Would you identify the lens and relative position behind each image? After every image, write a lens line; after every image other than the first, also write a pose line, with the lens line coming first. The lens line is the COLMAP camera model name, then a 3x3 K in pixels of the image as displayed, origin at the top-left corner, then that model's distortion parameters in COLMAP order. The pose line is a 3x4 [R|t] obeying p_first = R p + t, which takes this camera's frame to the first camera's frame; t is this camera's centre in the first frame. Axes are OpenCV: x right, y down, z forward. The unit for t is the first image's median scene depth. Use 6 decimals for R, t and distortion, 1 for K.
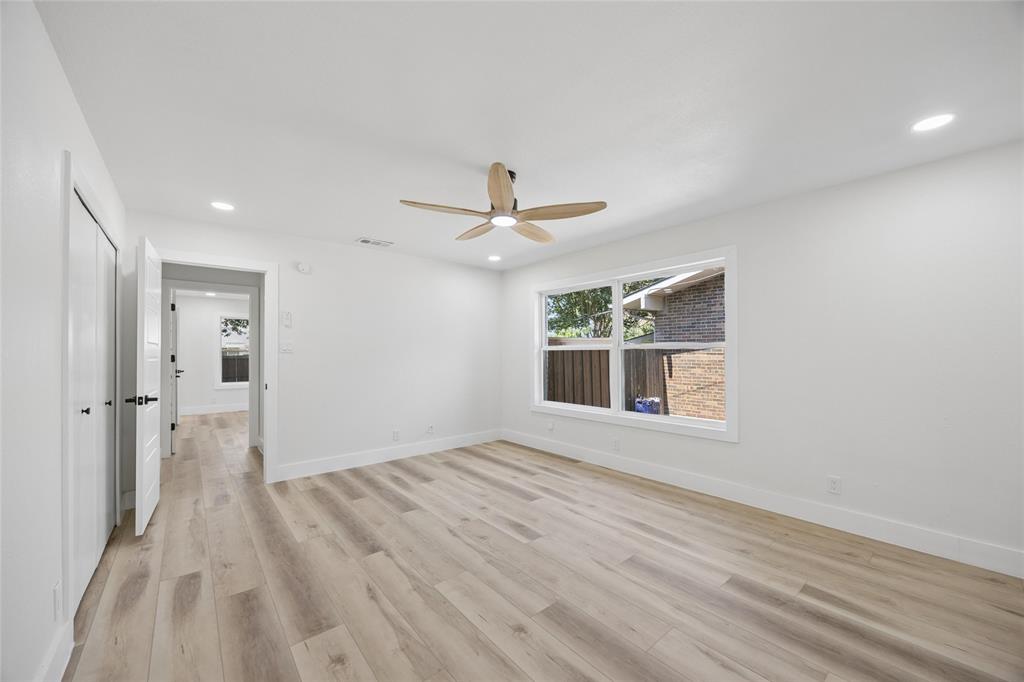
lens RADIAL K [[398.8, 0, 509.4], [0, 398.8, 332.3], [0, 0, 1]] dist [-0.003678, -0.000105]
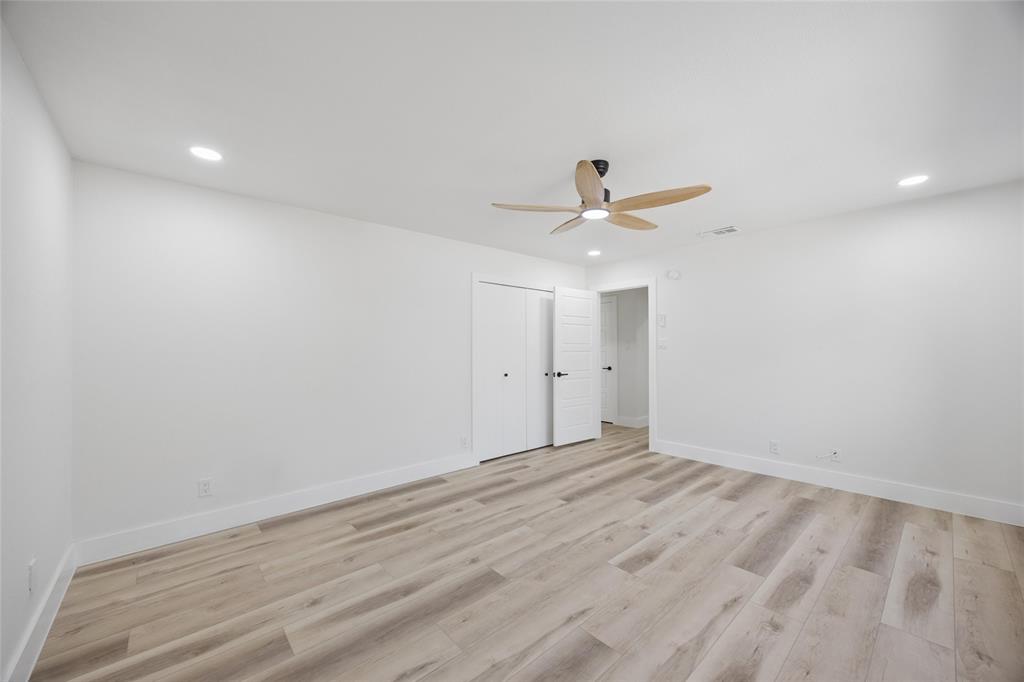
lens RADIAL K [[375.3, 0, 501.6], [0, 375.3, 342.6], [0, 0, 1]] dist [-0.000123, -0.000046]
pose [[0.023460, -0.014274, -0.999623, 0.787625], [0.057545, 0.998260, -0.012904, 0.024089], [0.998067, -0.057220, 0.024241, 0.673533]]
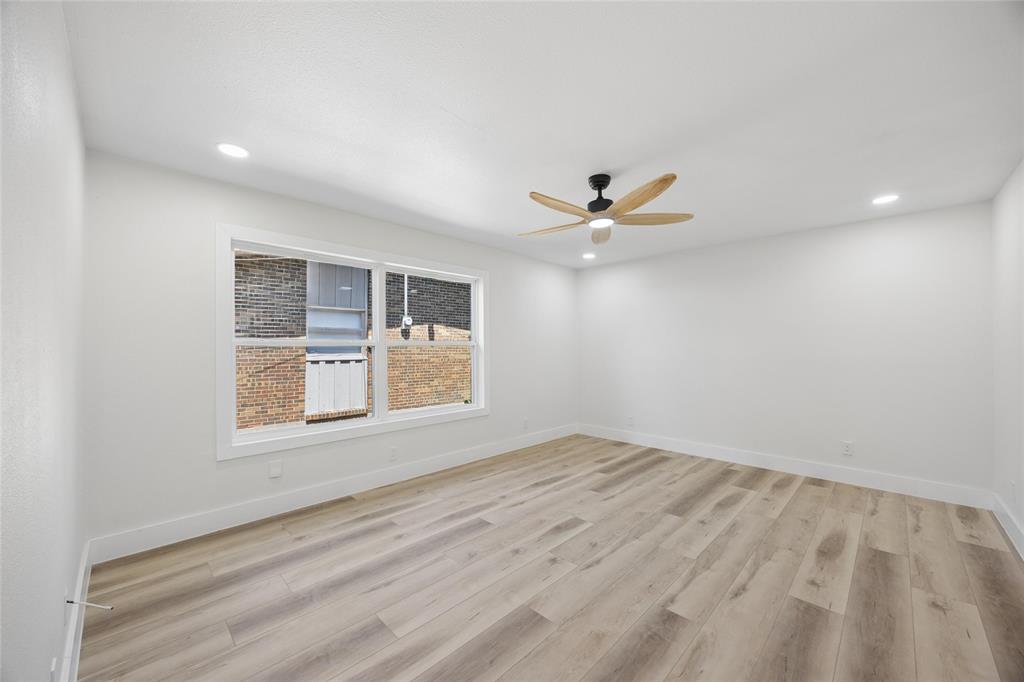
lens RADIAL K [[398.8, 0, 509.4], [0, 398.8, 332.3], [0, 0, 1]] dist [-0.003678, -0.000105]
pose [[-0.120517, 0.044724, 0.991703, -0.910080], [-0.046702, 0.997623, -0.050667, 0.064142], [-0.991612, -0.052421, -0.118142, 1.215560]]
